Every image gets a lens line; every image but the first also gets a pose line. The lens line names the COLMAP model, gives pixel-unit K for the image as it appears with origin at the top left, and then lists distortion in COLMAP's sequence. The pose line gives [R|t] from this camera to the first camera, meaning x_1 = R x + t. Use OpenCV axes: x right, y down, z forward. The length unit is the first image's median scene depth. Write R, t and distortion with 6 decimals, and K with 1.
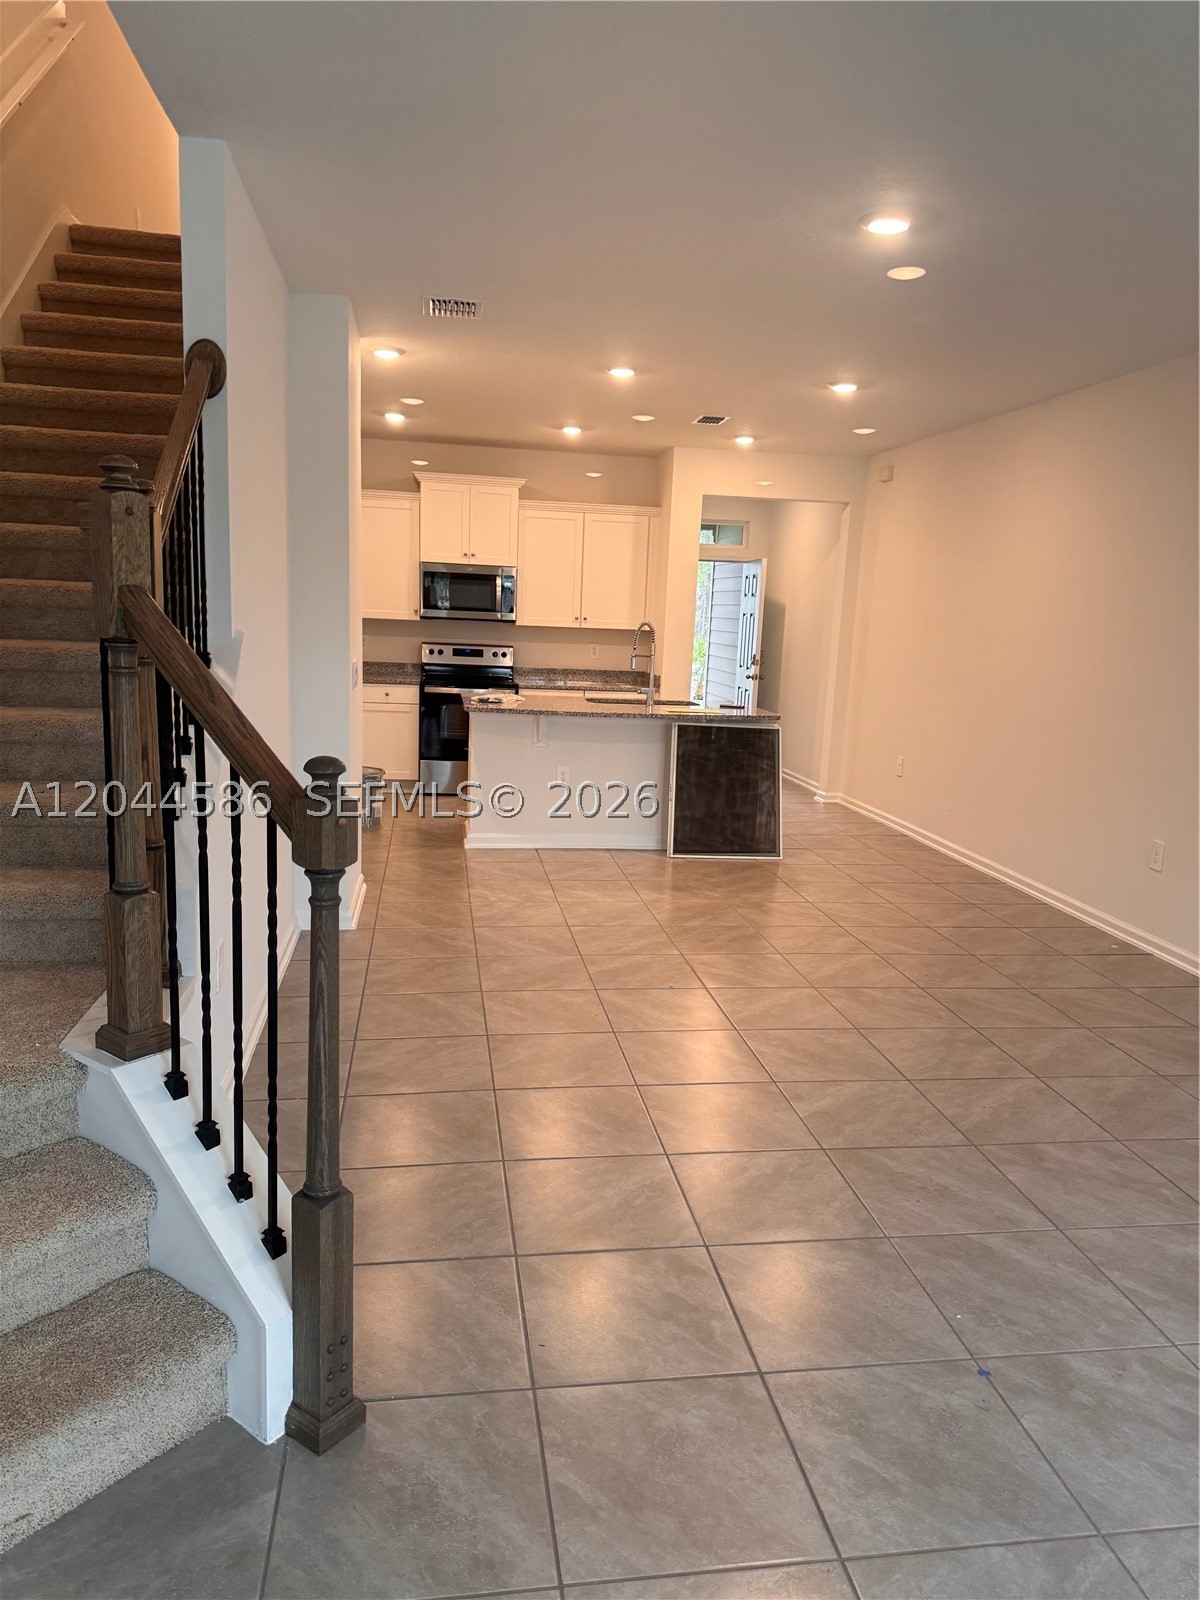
lens RADIAL K [[1143.2, 0, 624.2], [0, 1143.2, 804.3], [0, 0, 1]] dist [0.022321, -0.029129]
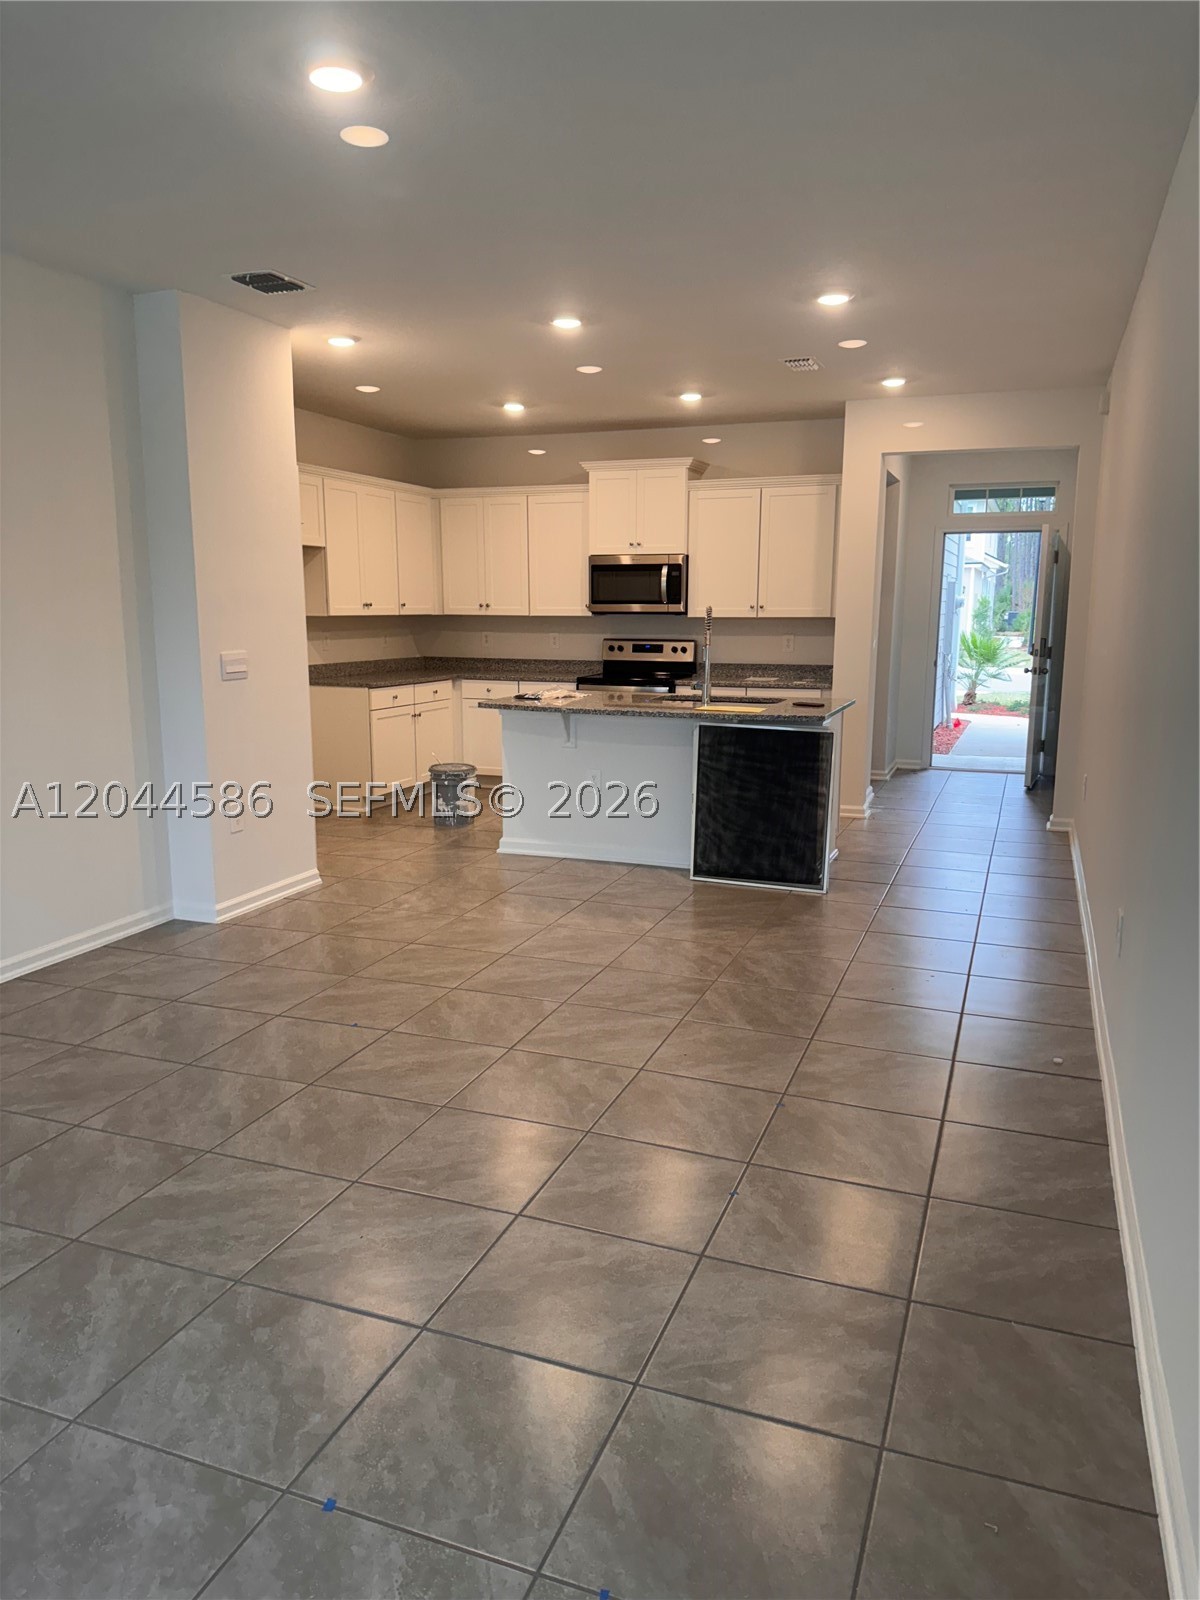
lens RADIAL K [[1143.2, 0, 602.5], [0, 1143.2, 806.1], [0, 0, 1]] dist [0.022321, -0.029129]
pose [[0.868193, 0.044955, -0.494187, 0.322058], [-0.045106, 0.998915, 0.011627, -0.012336], [0.494173, 0.012196, 0.869278, 0.171051]]
